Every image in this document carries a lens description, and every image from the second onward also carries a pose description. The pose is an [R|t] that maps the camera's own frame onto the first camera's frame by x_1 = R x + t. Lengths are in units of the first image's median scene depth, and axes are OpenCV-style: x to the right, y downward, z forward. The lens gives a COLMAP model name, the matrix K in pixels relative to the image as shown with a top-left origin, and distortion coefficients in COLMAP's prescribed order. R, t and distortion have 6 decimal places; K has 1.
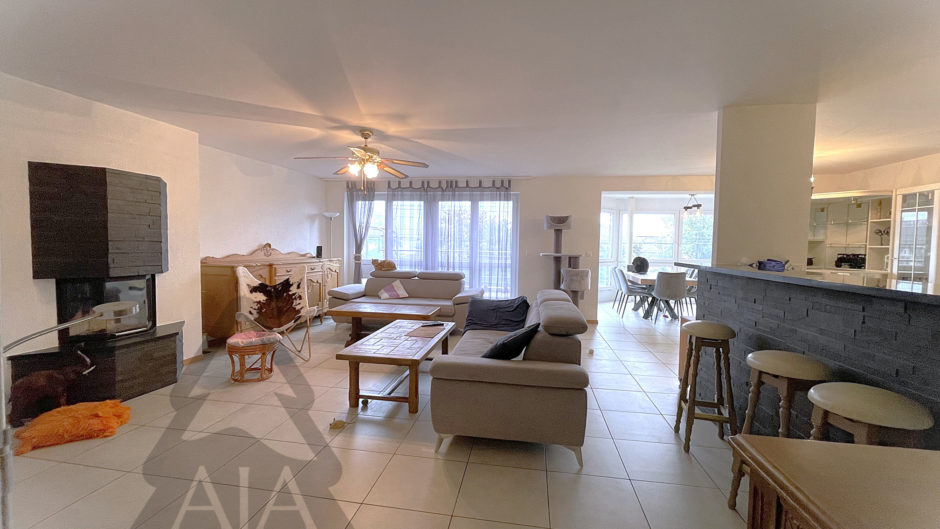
lens RADIAL K [[380.6, 0, 470.0], [0, 380.6, 264.5], [0, 0, 1]] dist [-0.001686, -0.000483]
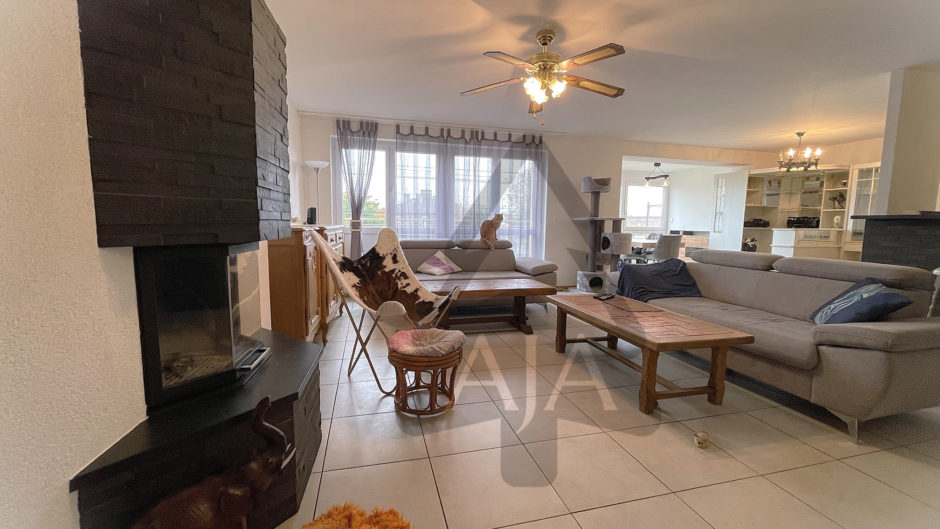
lens RADIAL K [[380.6, 0, 470.0], [0, 380.6, 264.5], [0, 0, 1]] dist [-0.001686, -0.000483]
pose [[0.913091, -0.048017, 0.404919, -0.454626], [0.023285, 0.997562, 0.065786, 0.018701], [-0.407091, -0.050640, 0.911983, 0.250648]]
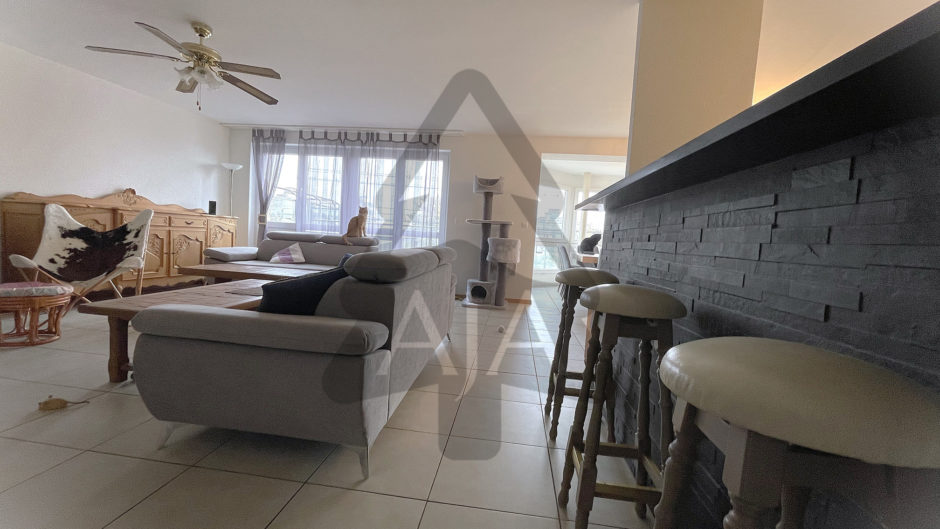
lens RADIAL K [[382.5, 0, 467.8], [0, 382.5, 265.0], [0, 0, 1]] dist [-0.000857, 0.000251]
pose [[0.998238, 0.042881, 0.041022, 0.157921], [-0.043778, 0.998816, 0.021208, 0.055649], [-0.040064, -0.022966, 0.998933, 0.130803]]
